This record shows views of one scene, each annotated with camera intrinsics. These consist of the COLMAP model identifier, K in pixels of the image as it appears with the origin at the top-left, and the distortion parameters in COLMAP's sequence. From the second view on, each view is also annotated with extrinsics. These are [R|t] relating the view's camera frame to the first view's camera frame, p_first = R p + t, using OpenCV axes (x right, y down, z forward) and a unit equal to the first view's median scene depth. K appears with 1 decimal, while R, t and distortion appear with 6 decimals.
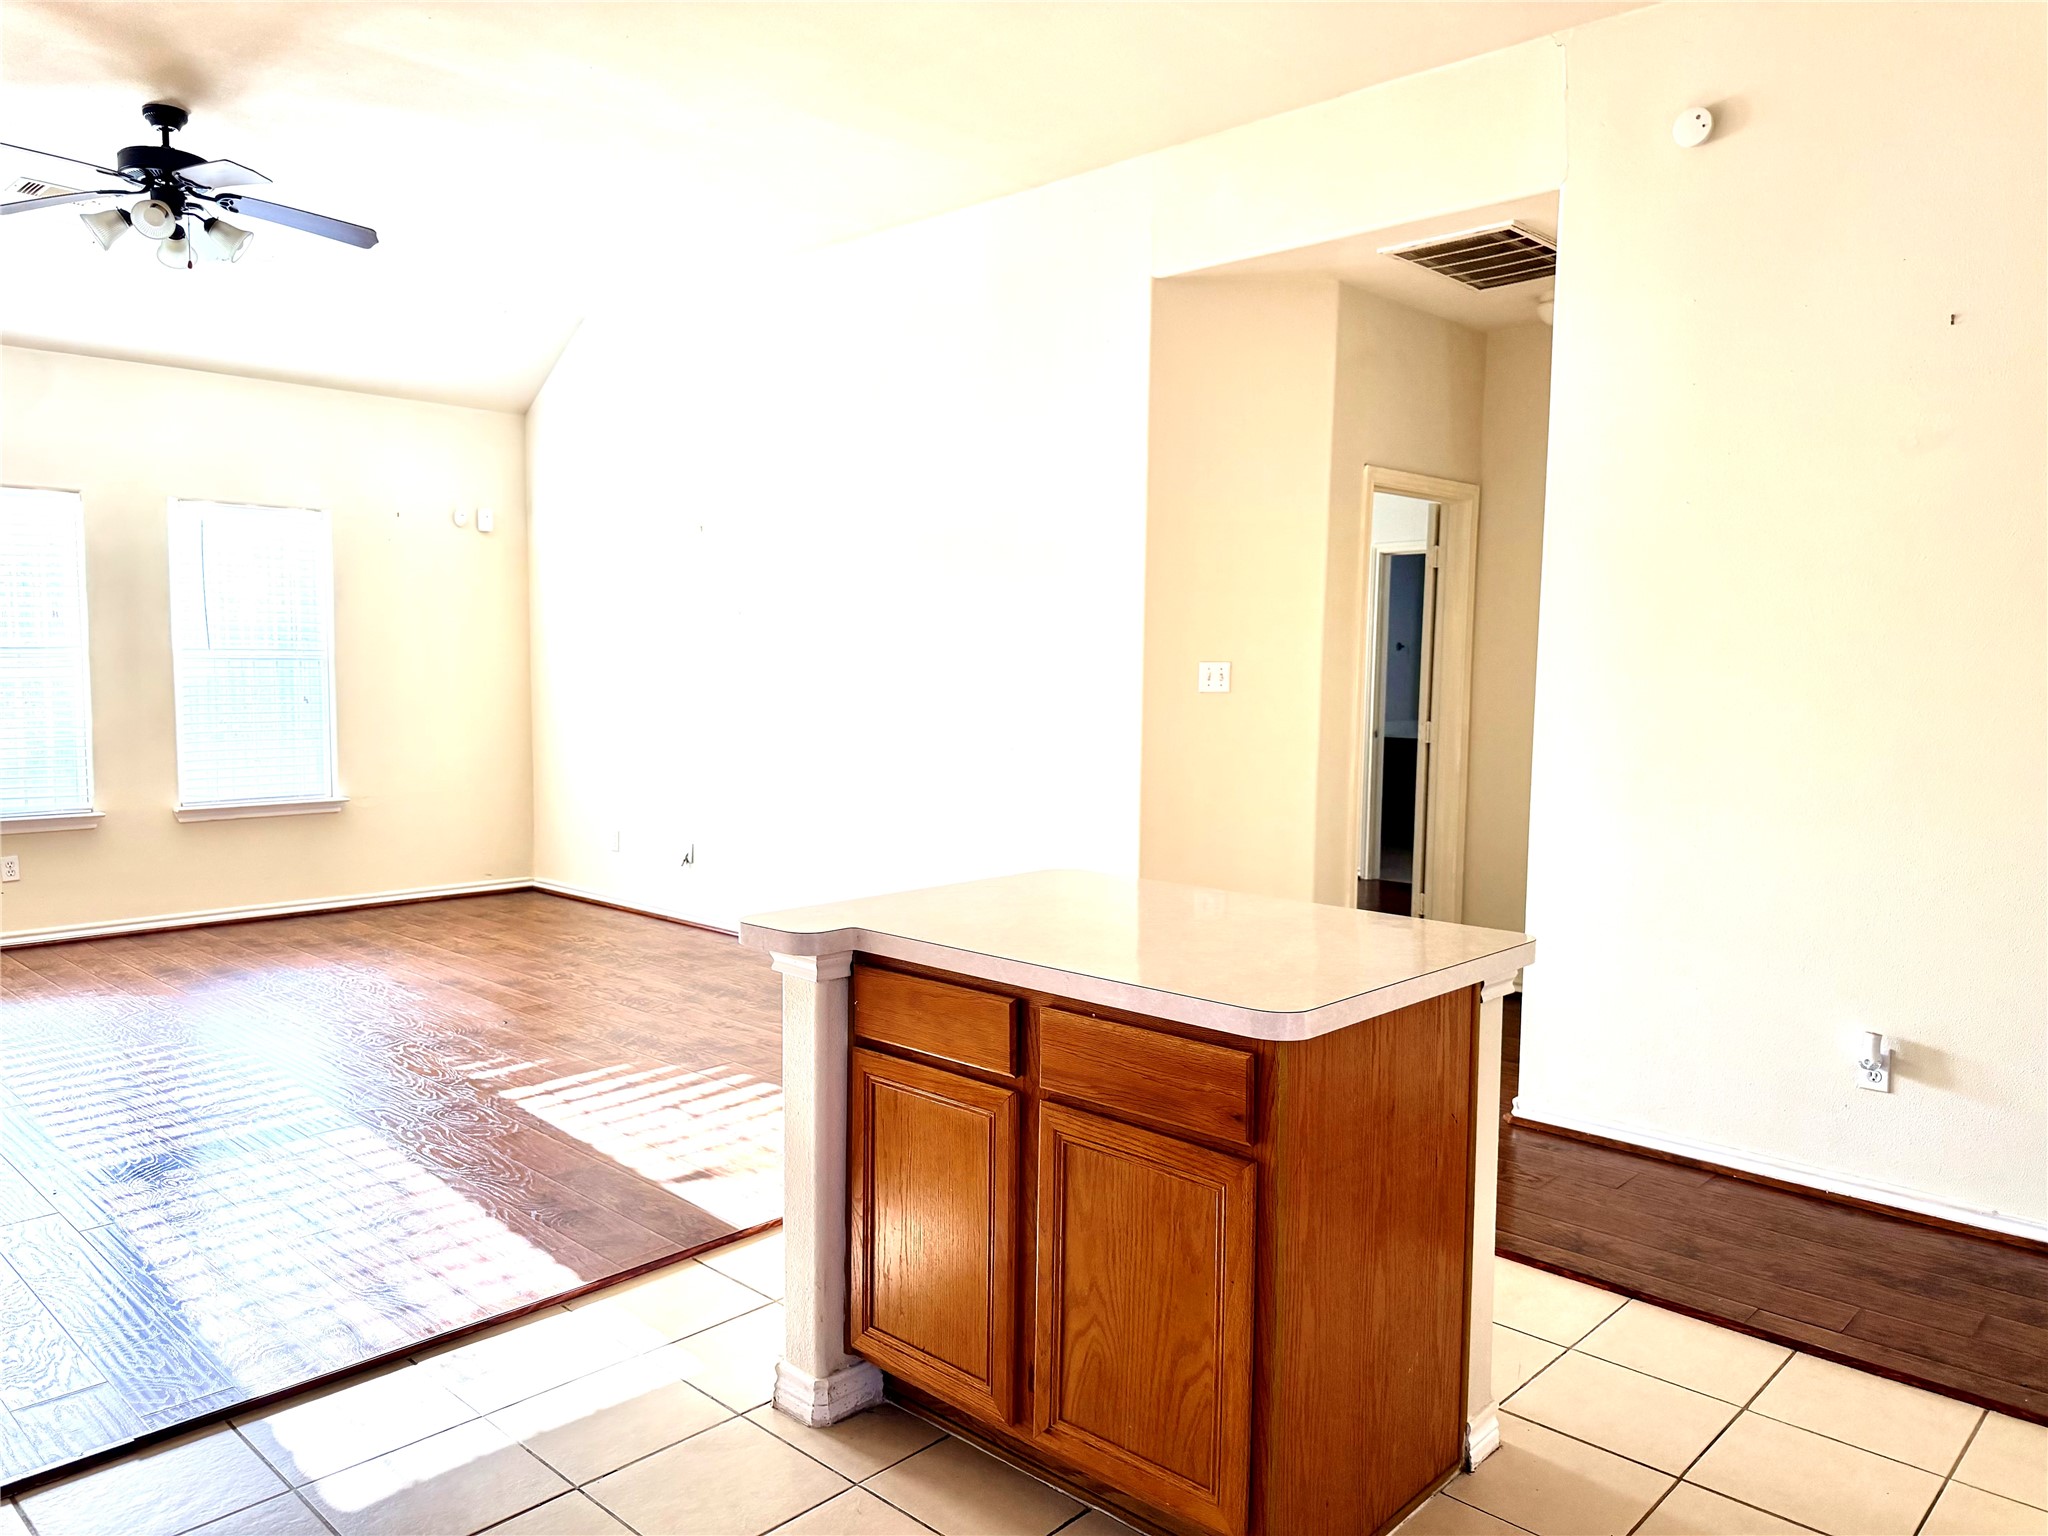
lens RADIAL K [[1448.3, 0, 1031.7], [0, 1448.3, 767.8], [0, 0, 1]] dist [0.062739, -0.071393]
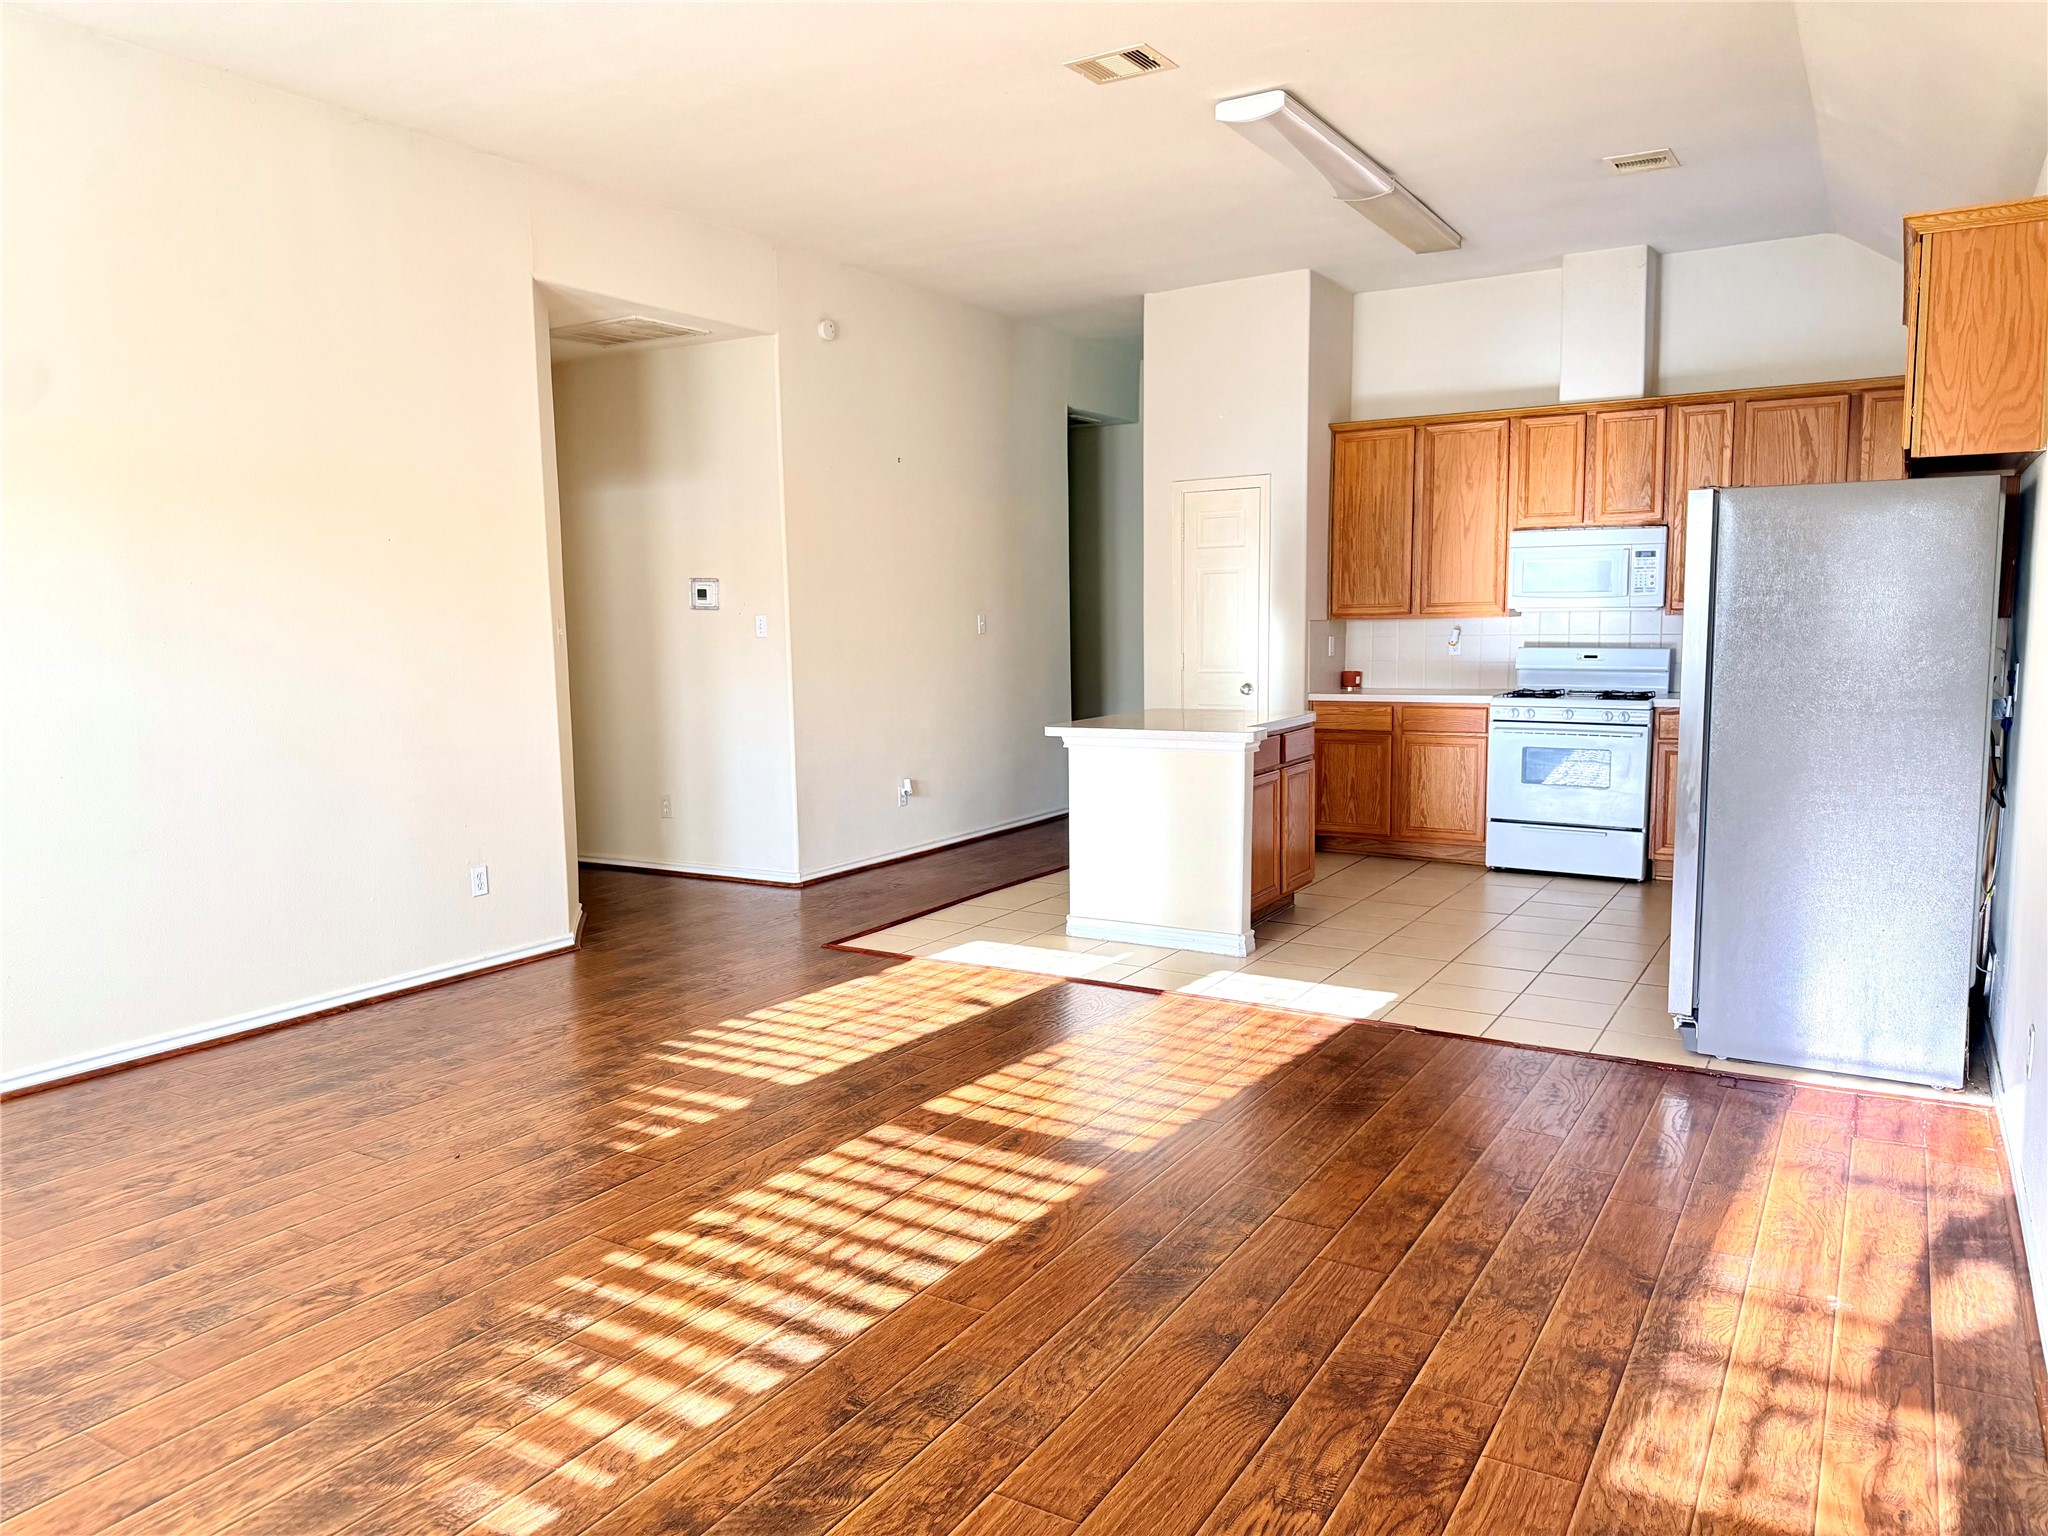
lens RADIAL K [[1448.3, 0, 1008.7], [0, 1448.3, 807.1], [0, 0, 1]] dist [0.062739, -0.071393]
pose [[-0.201433, -0.142631, 0.969062, -1.269402], [0.096938, 0.981581, 0.164624, -0.094398], [-0.974694, 0.127100, -0.183897, 1.012635]]
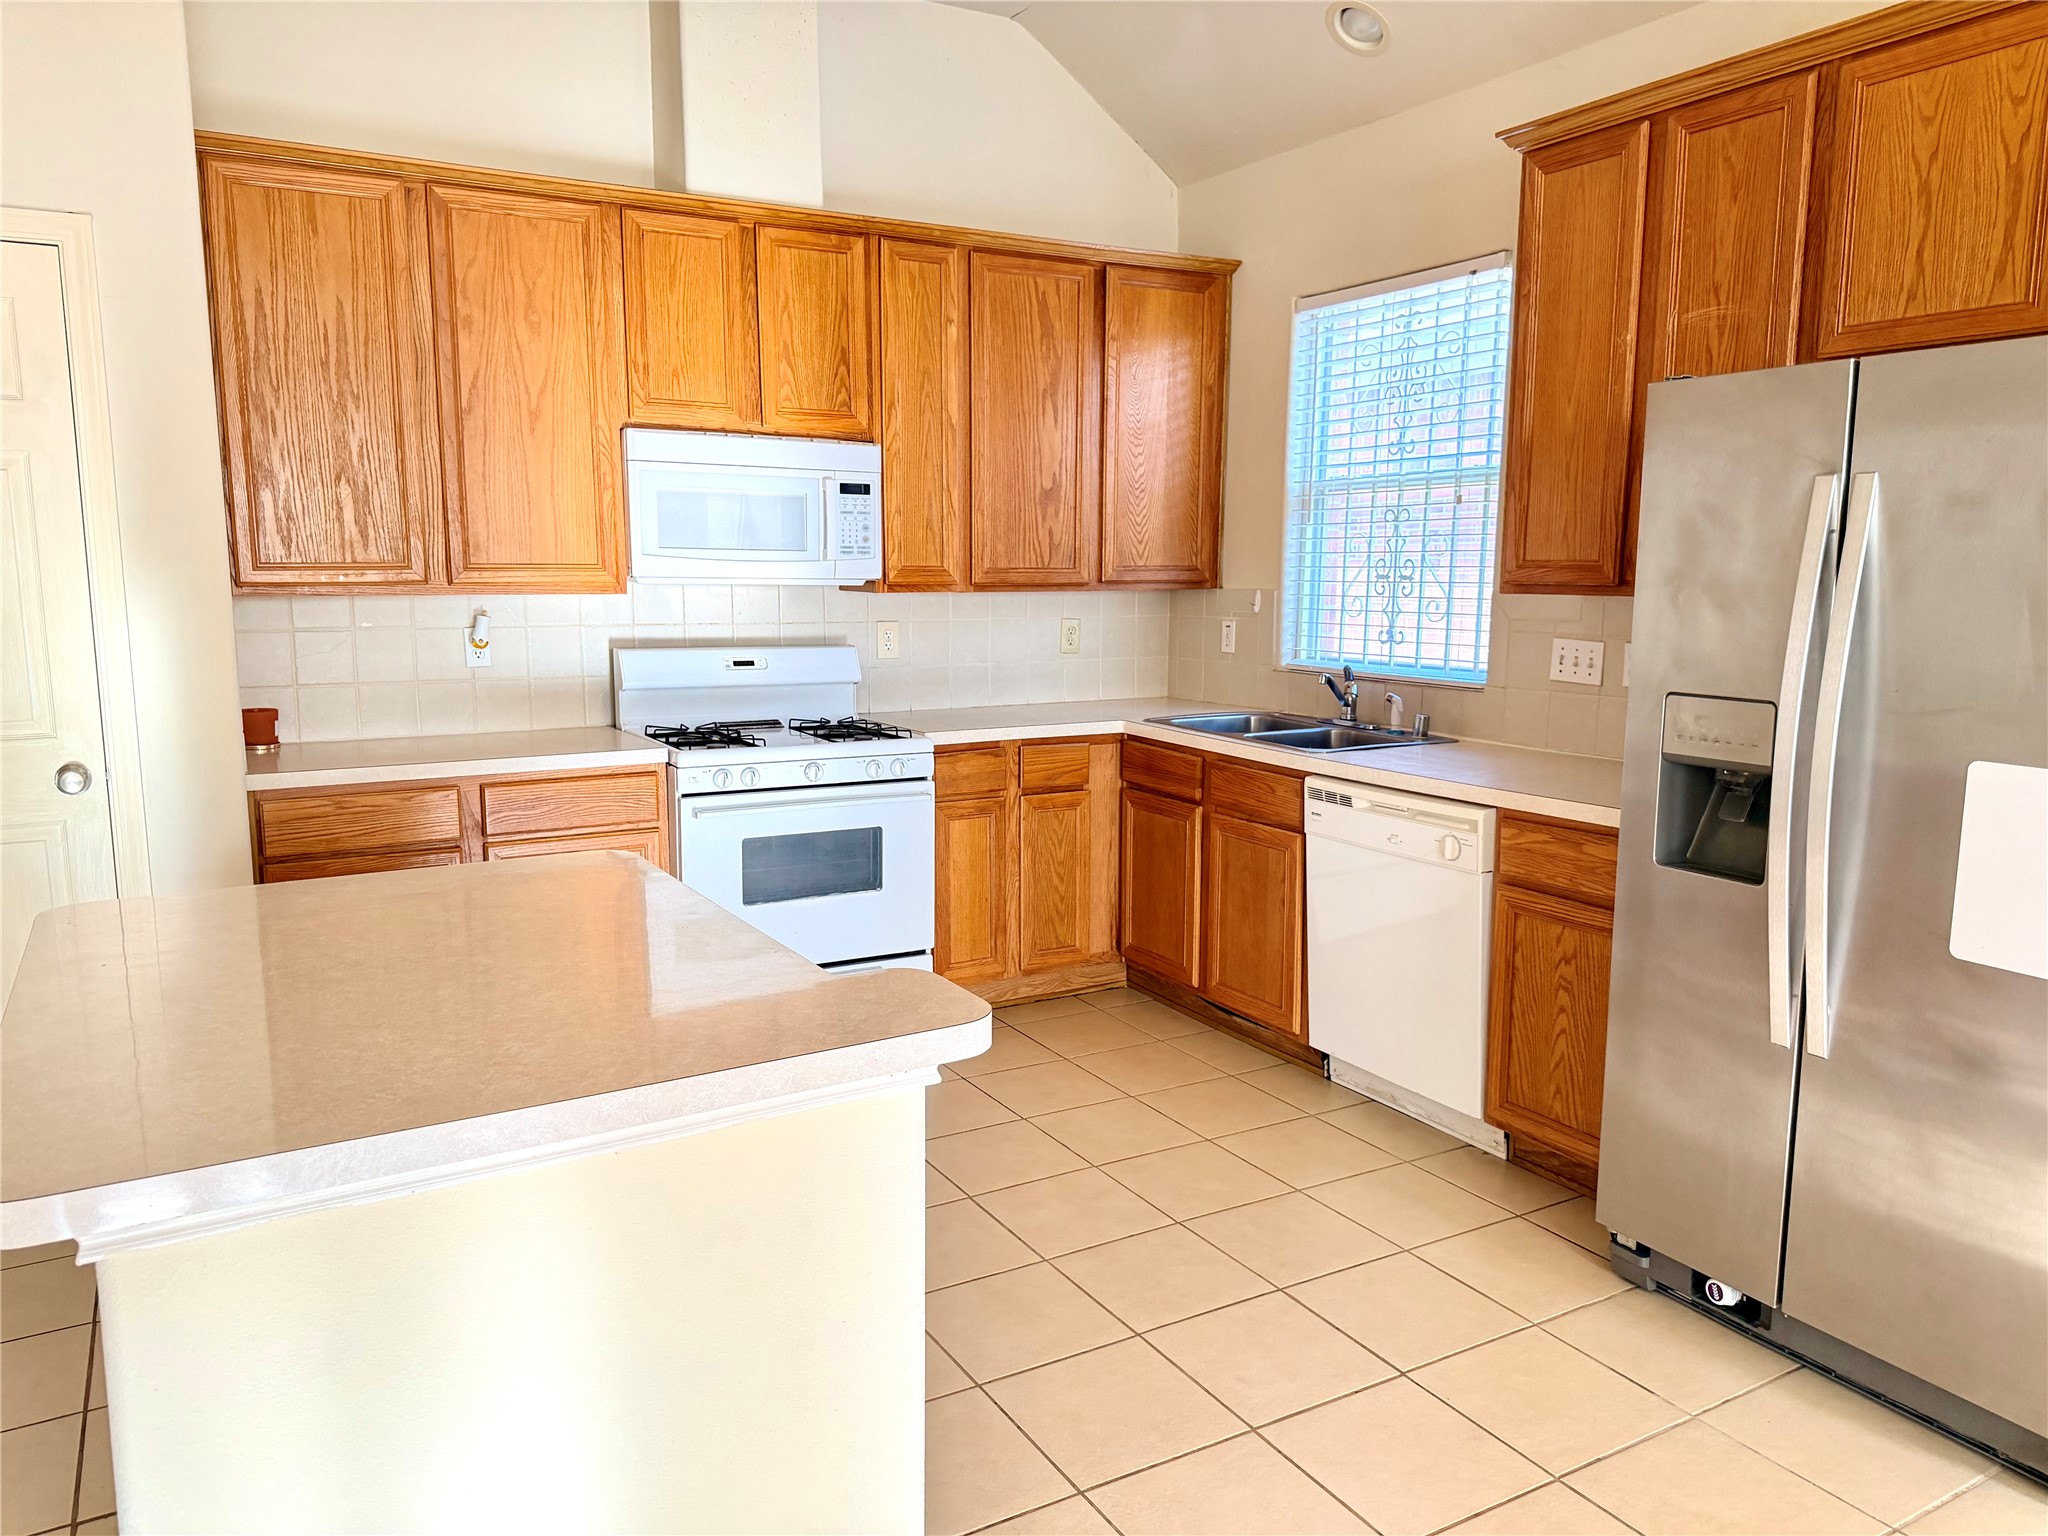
lens RADIAL K [[1448.3, 0, 1022.9], [0, 1448.3, 787.2], [0, 0, 1]] dist [0.062739, -0.071393]
pose [[-0.953578, -0.057311, 0.295643, -0.221202], [0.015090, 0.971397, 0.236982, -0.068455], [-0.300768, 0.230442, -0.925438, 0.884180]]
